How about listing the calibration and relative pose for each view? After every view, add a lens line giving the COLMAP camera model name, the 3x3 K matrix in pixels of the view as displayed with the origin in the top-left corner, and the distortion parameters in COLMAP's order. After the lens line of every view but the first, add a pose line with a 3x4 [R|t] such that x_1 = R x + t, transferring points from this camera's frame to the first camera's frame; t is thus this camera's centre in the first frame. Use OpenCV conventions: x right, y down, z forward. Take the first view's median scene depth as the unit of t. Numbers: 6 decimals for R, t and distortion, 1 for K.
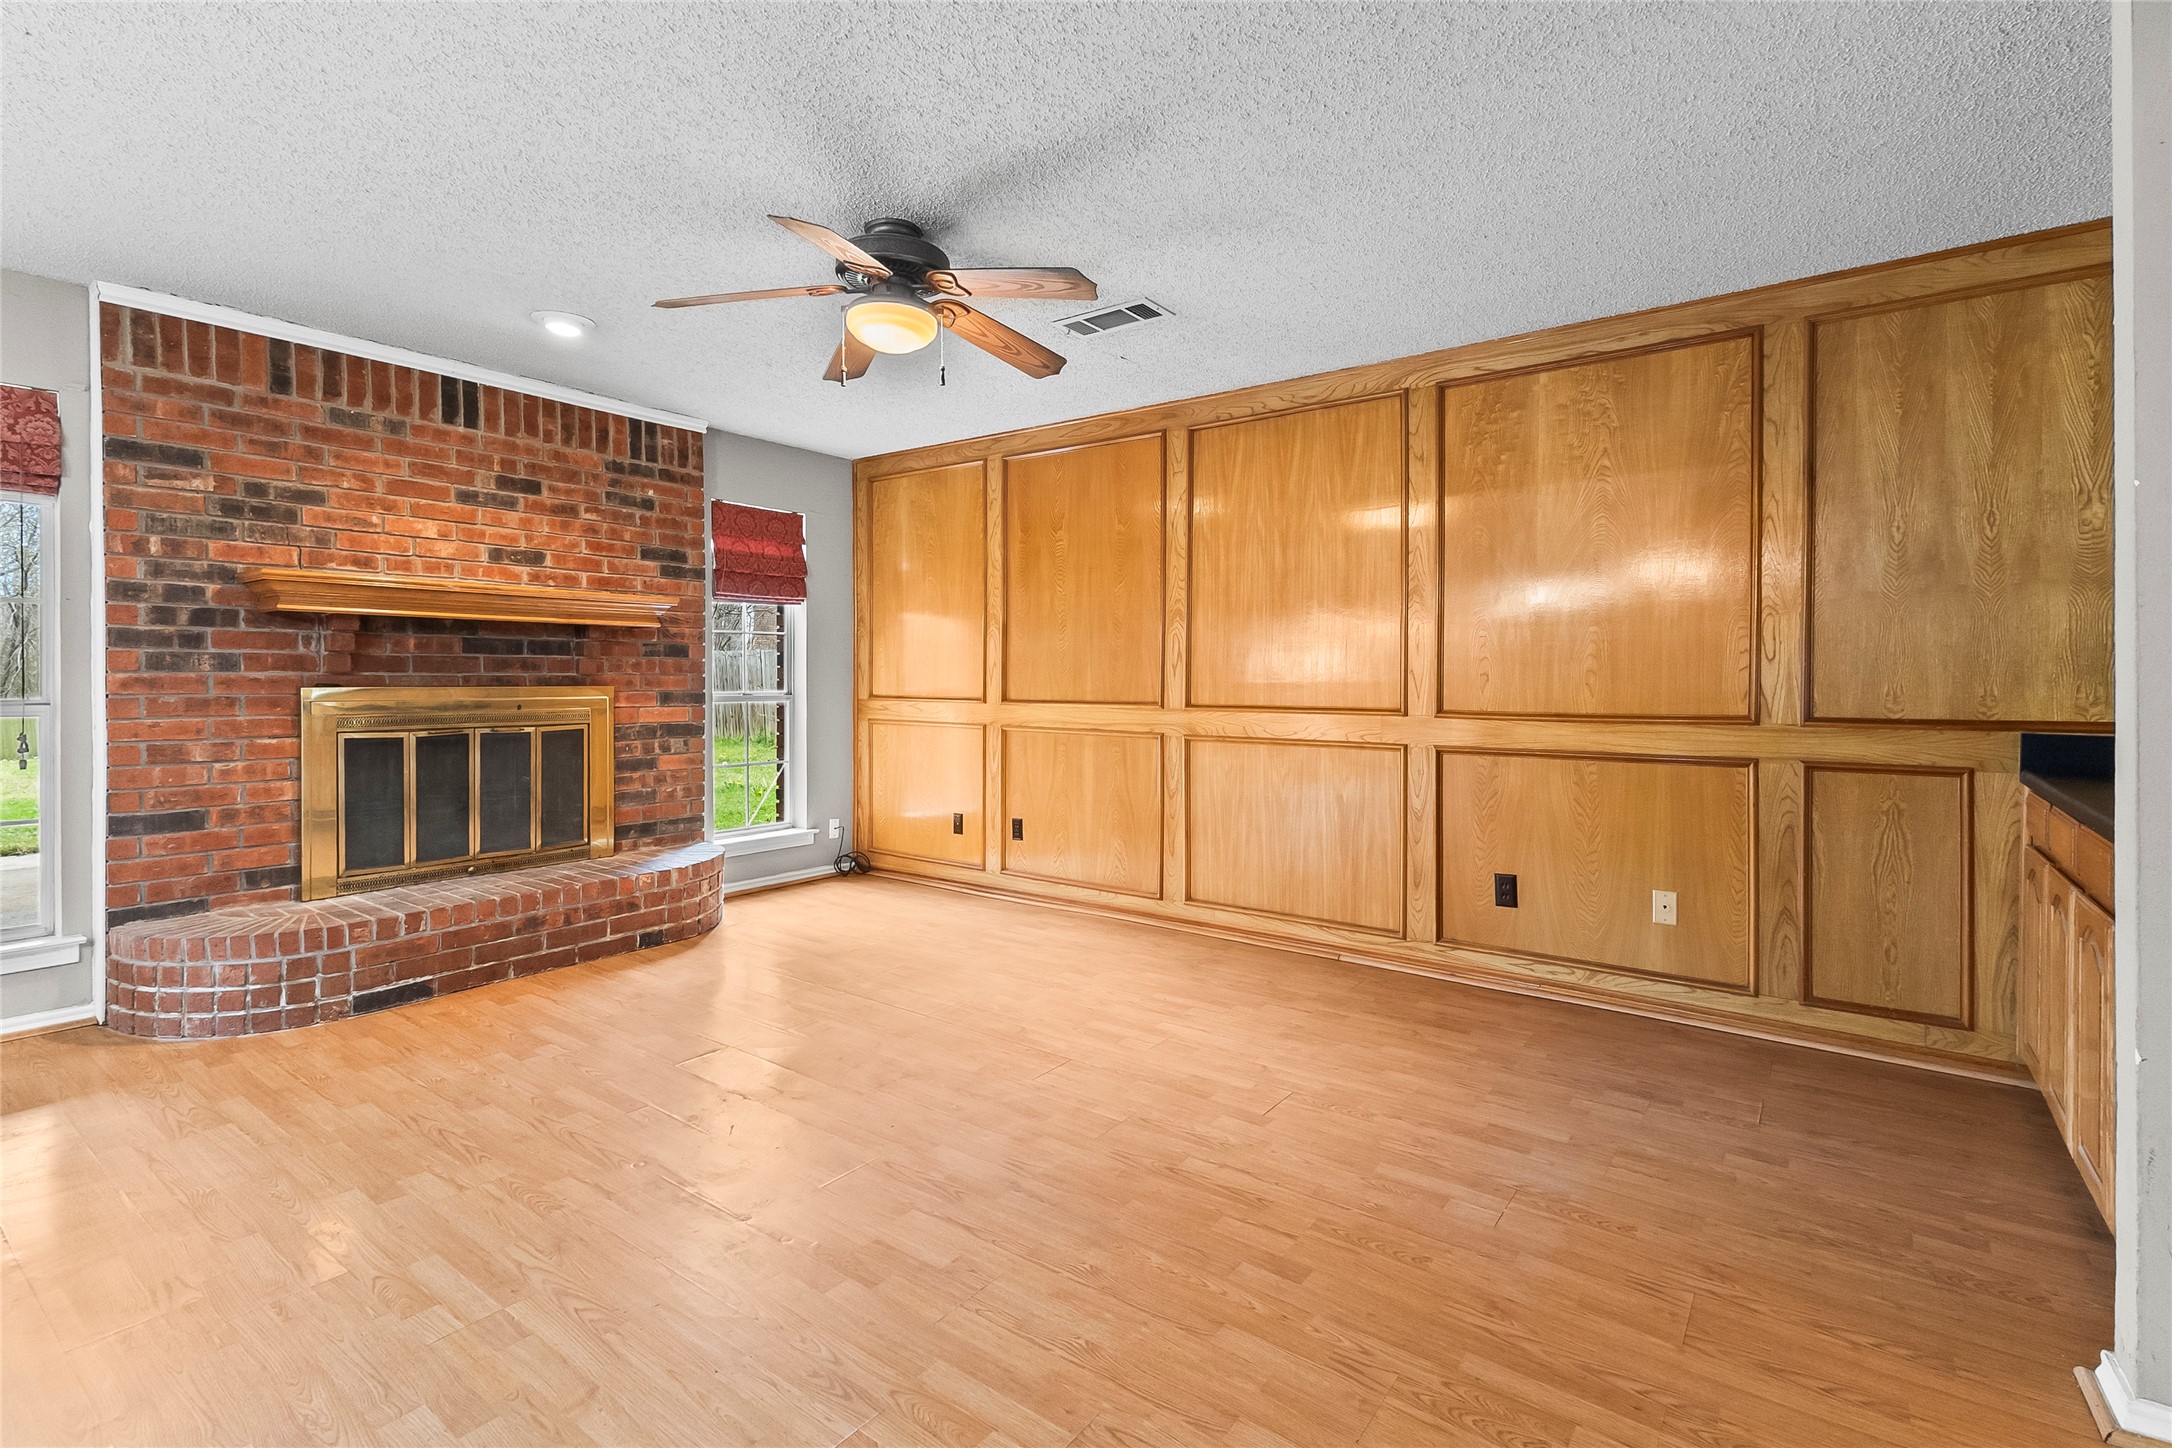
lens RADIAL K [[995.0, 0, 1078.0], [0, 995.0, 698.0], [0, 0, 1]] dist [0.017730, -0.002114]
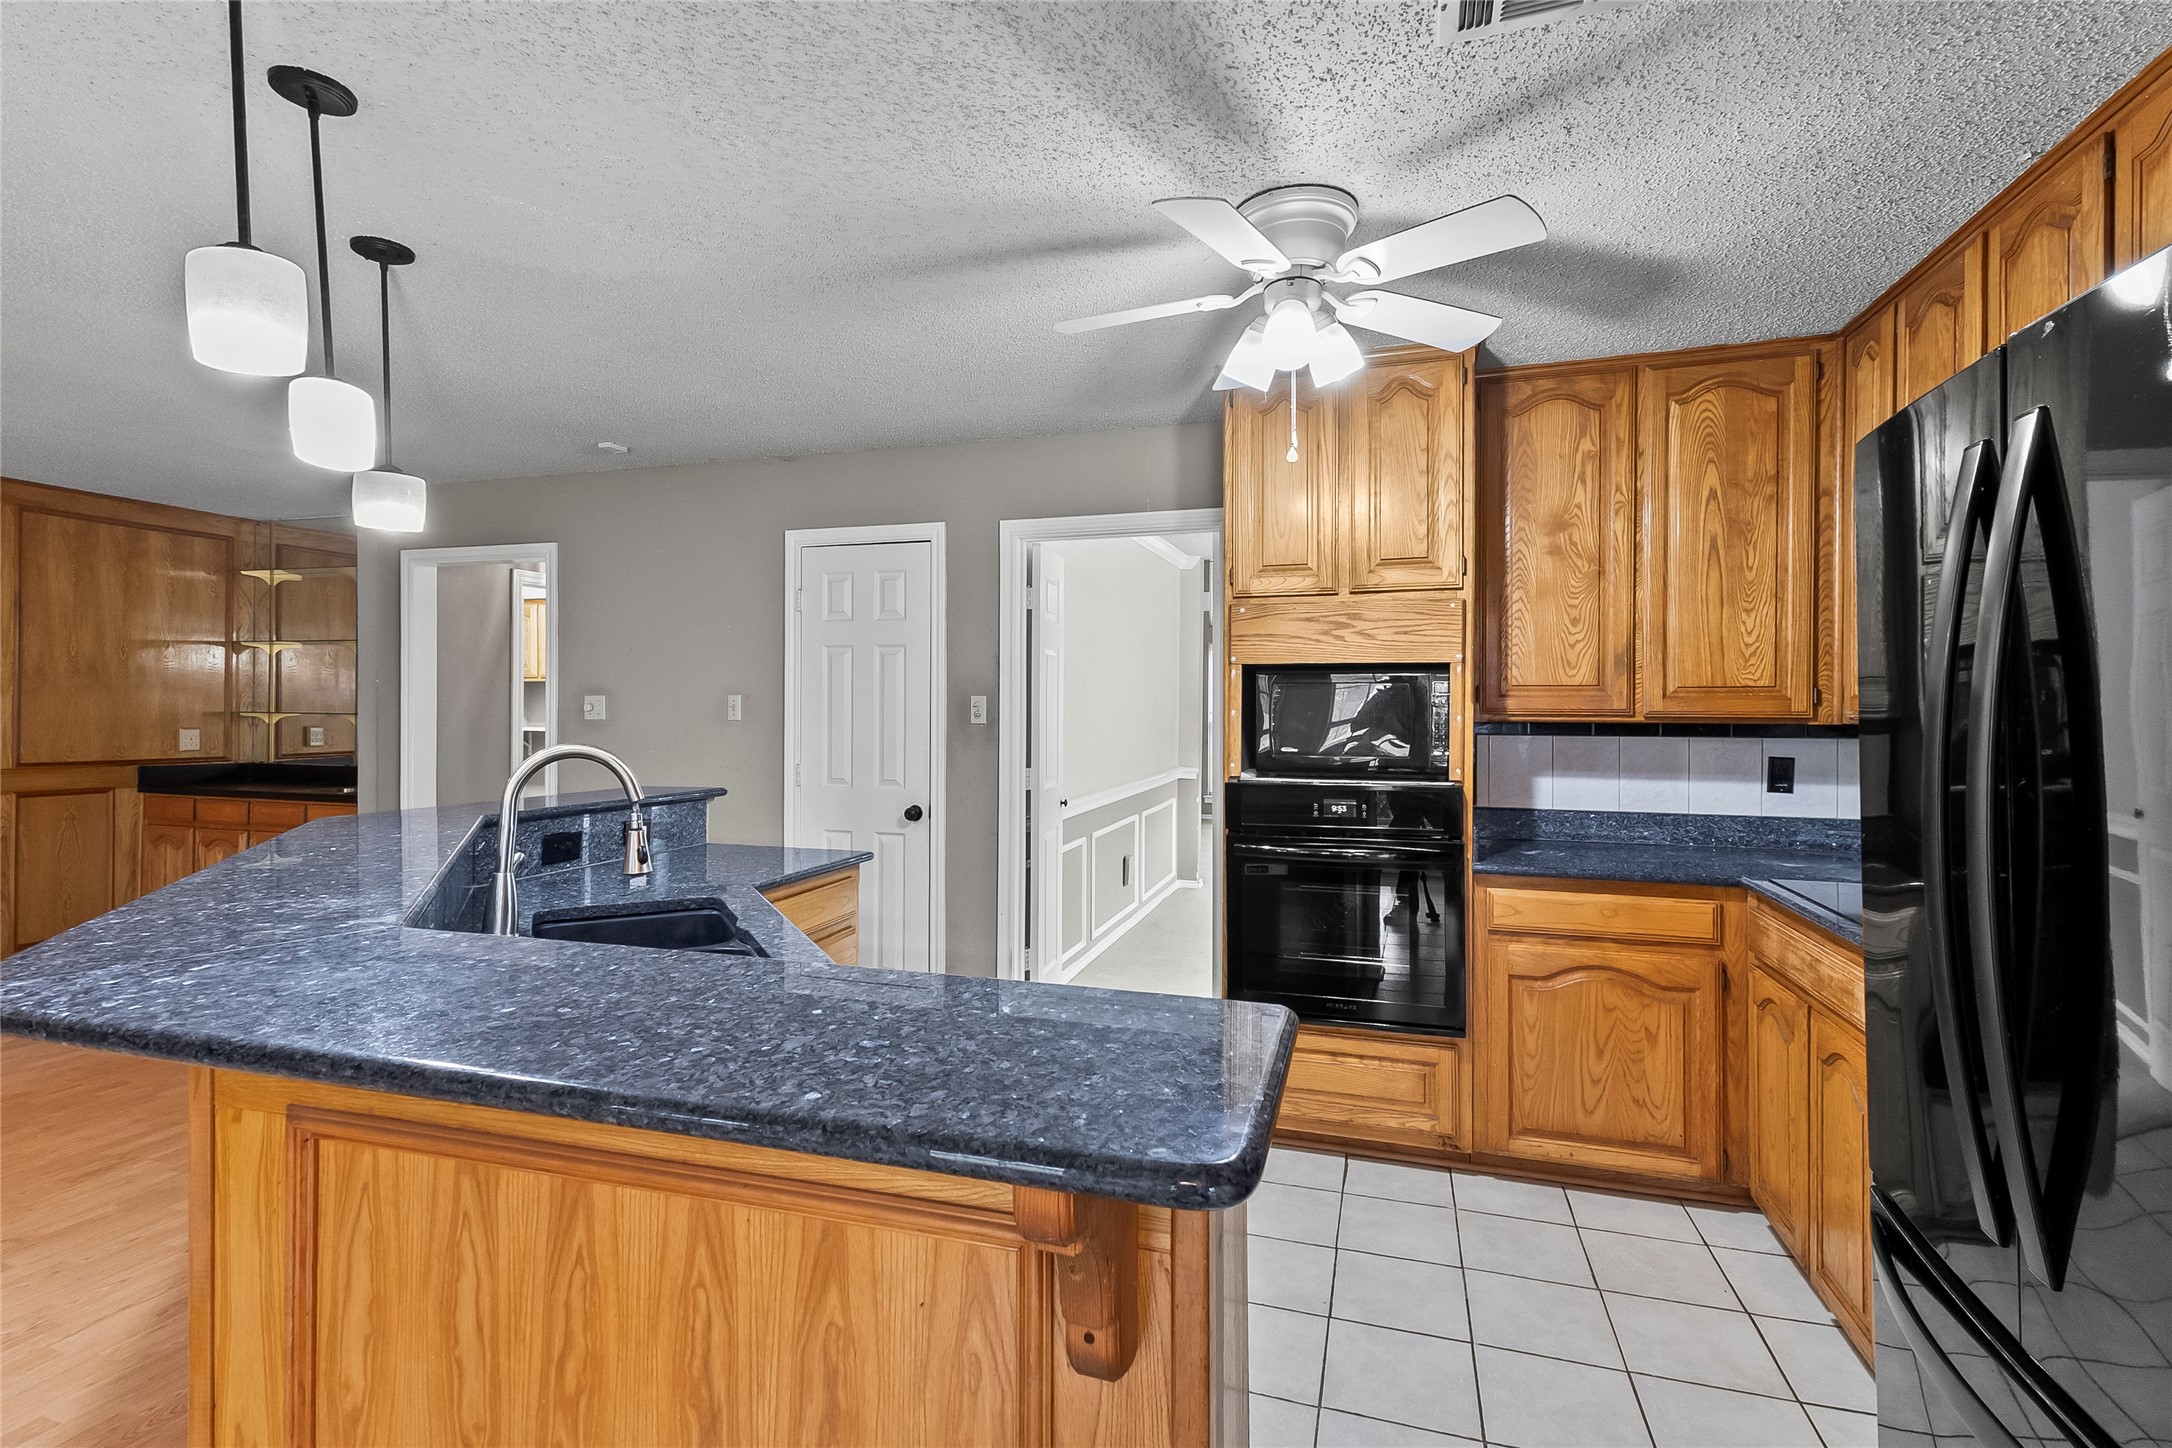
lens RADIAL K [[995.0, 0, 1088.9], [0, 995.0, 711.7], [0, 0, 1]] dist [0.017730, -0.002114]
pose [[-0.337453, -0.004327, 0.941333, -1.128447], [0.006197, 0.999958, 0.006818, -0.053412], [-0.941322, 0.008134, -0.337411, -0.019318]]
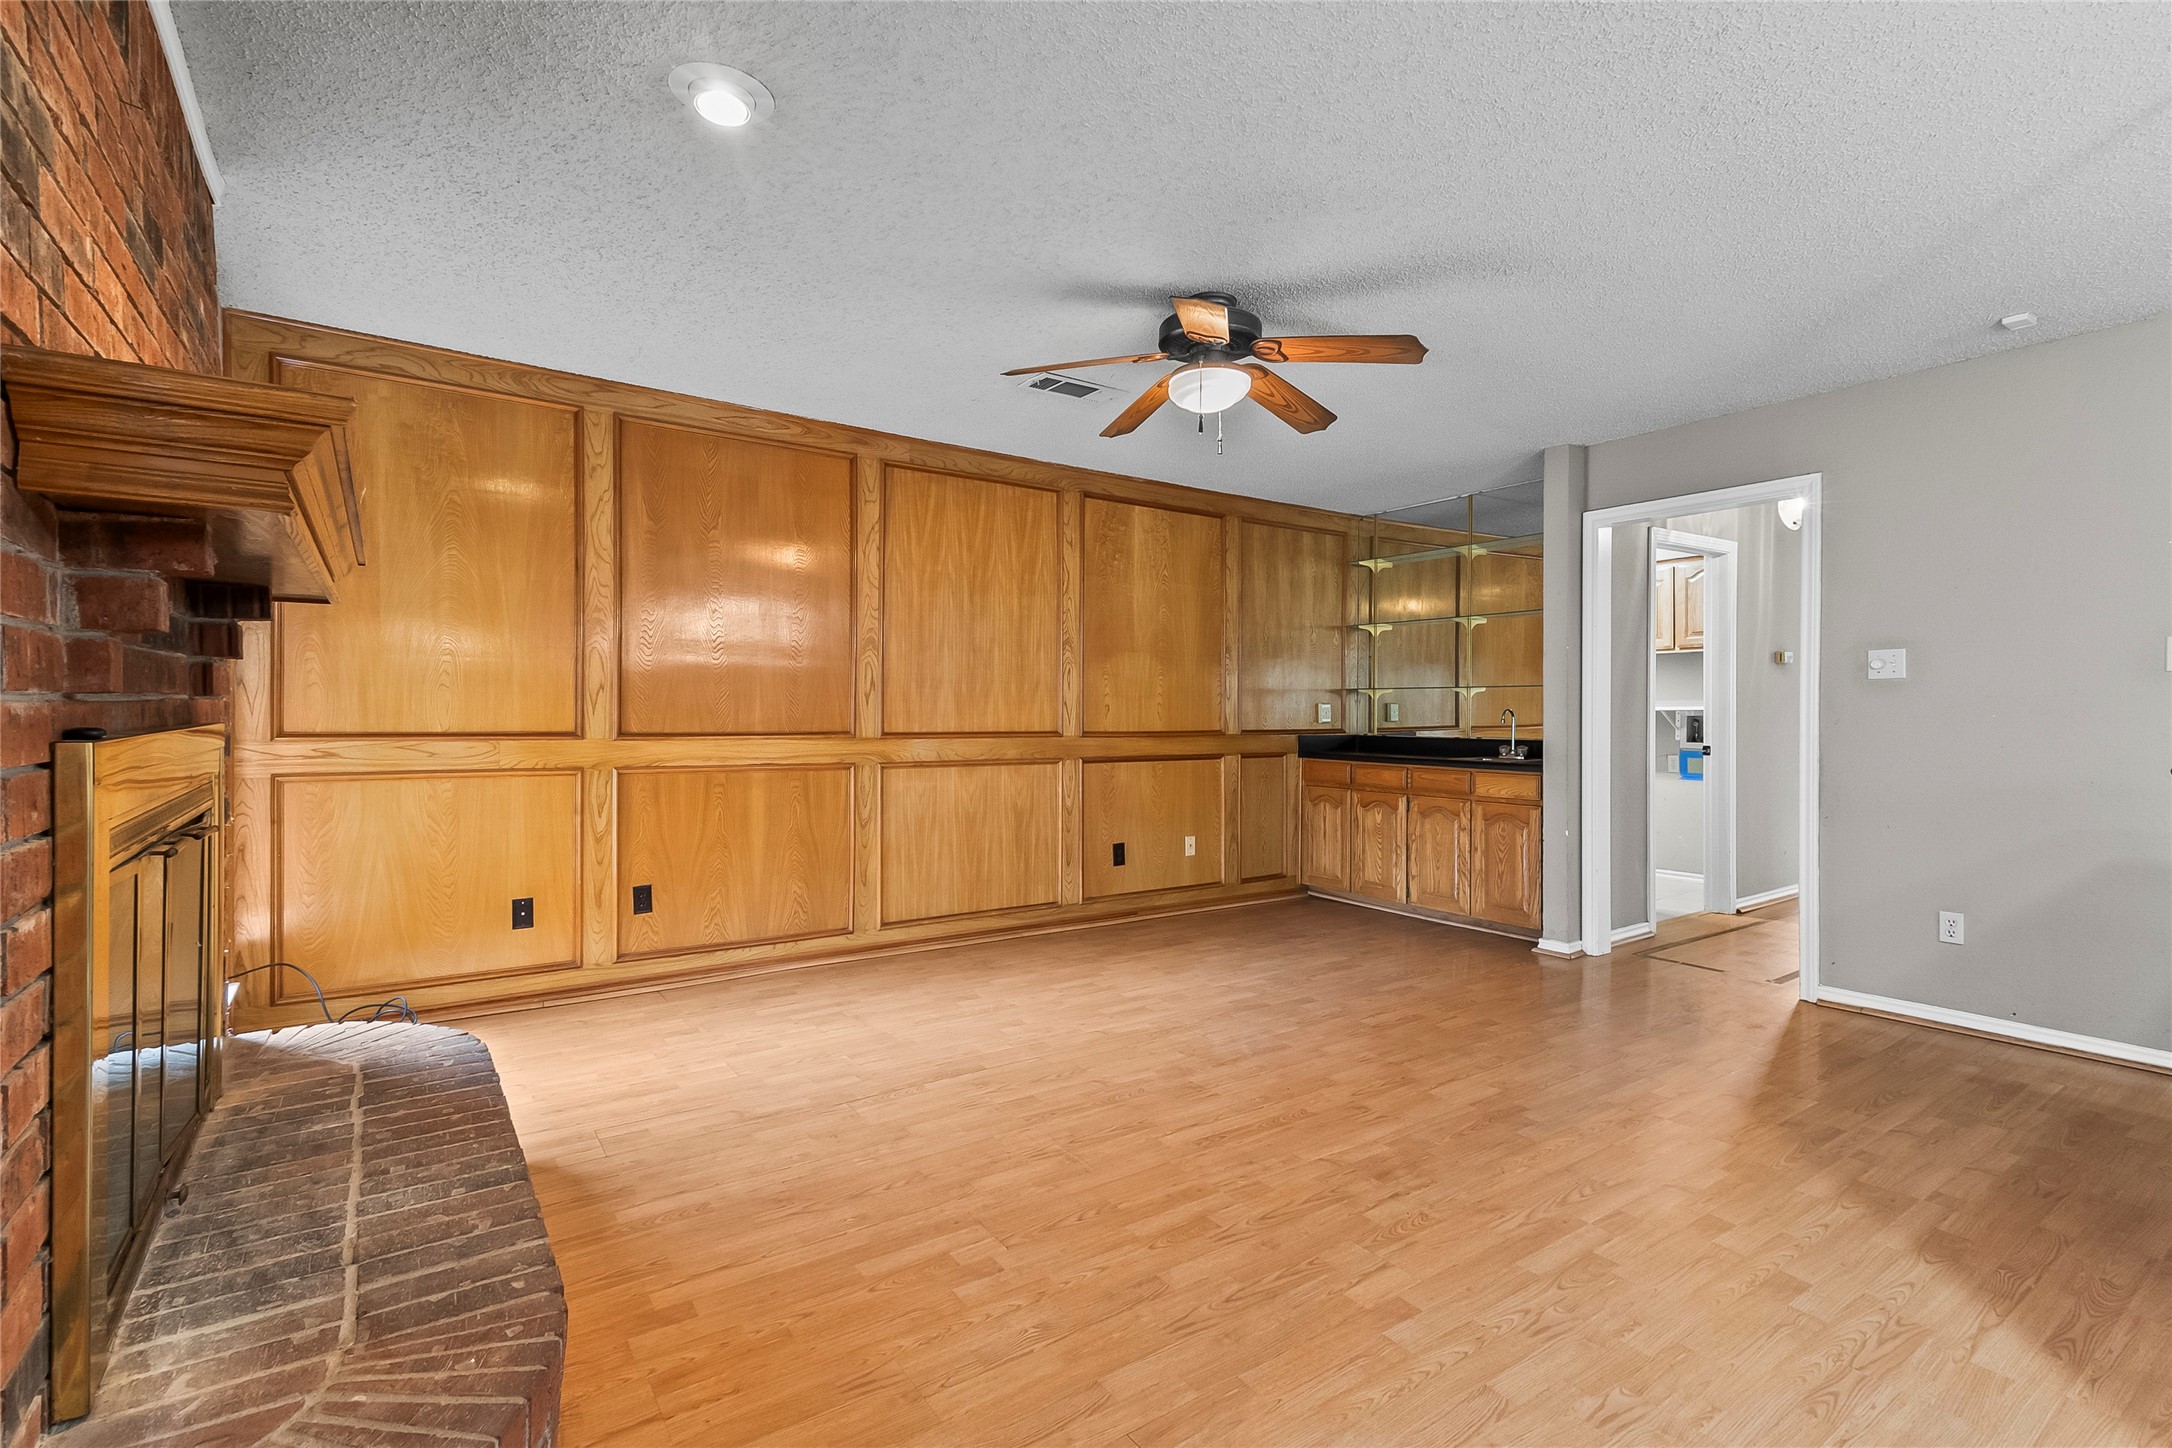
lens RADIAL K [[995.0, 0, 1080.3], [0, 995.0, 711.7], [0, 0, 1]] dist [0.017730, -0.002114]
pose [[0.316712, -0.002126, 0.948519, -0.989240], [0.013186, 0.999911, -0.002162, -0.012362], [-0.948430, 0.013192, 0.316712, 0.611291]]
